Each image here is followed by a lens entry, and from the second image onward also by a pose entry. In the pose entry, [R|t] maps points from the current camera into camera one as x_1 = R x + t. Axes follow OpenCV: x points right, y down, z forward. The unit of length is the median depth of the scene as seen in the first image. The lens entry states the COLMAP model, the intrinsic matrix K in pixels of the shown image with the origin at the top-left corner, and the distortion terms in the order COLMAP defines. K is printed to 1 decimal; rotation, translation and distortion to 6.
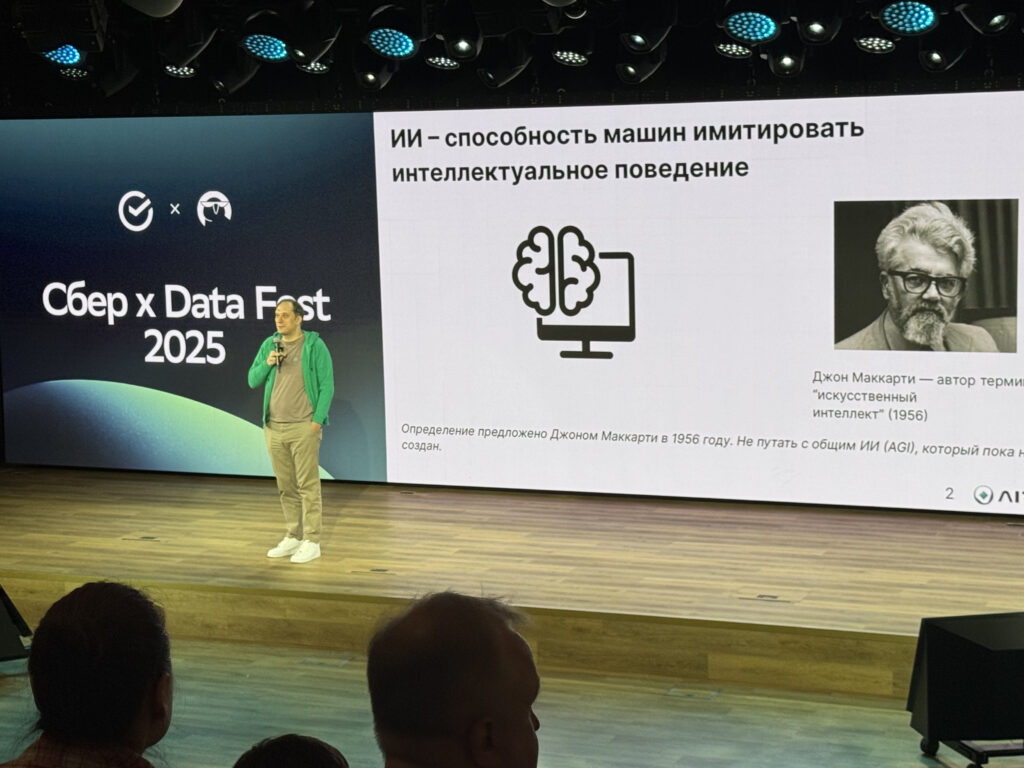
lens RADIAL K [[2064.2, 0, 488.4], [0, 2064.2, 428.4], [0, 0, 1]] dist [0.257526, 0.000000]
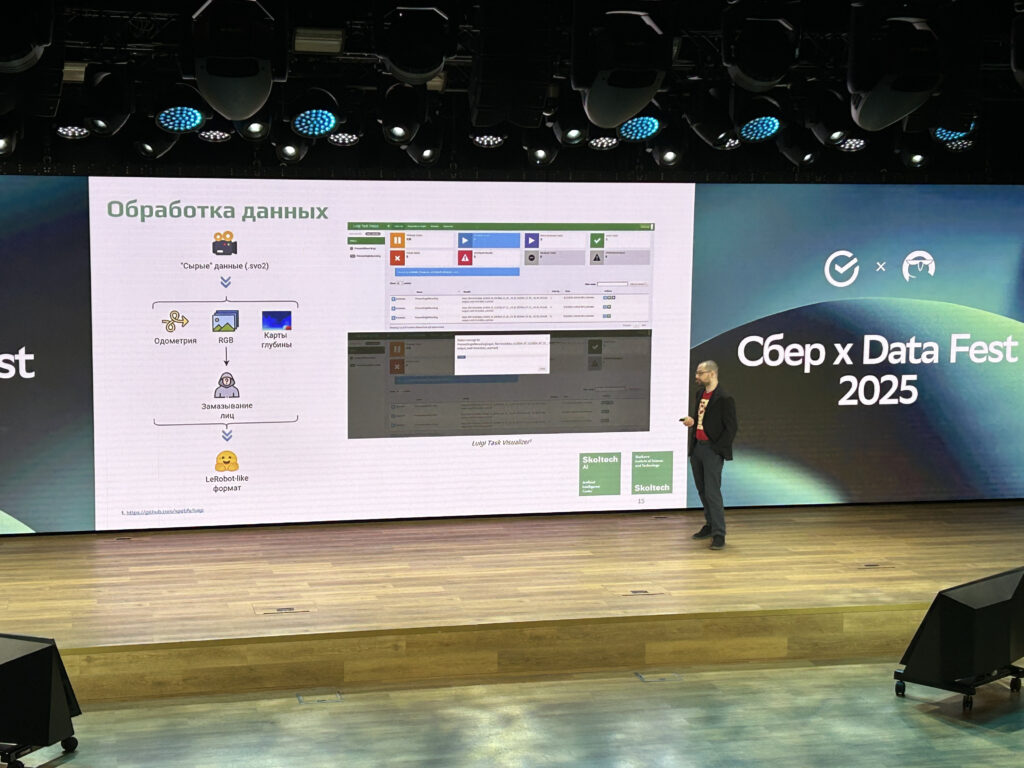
lens RADIAL K [[1752.0, 0, 515.3], [0, 1752.0, 390.9], [0, 0, 1]] dist [0.116874, 0.000000]
pose [[0.818479, -0.035710, 0.573426, -0.592524], [0.058037, 0.998100, -0.020682, -0.021510], [-0.571598, 0.050208, 0.818997, 0.238558]]
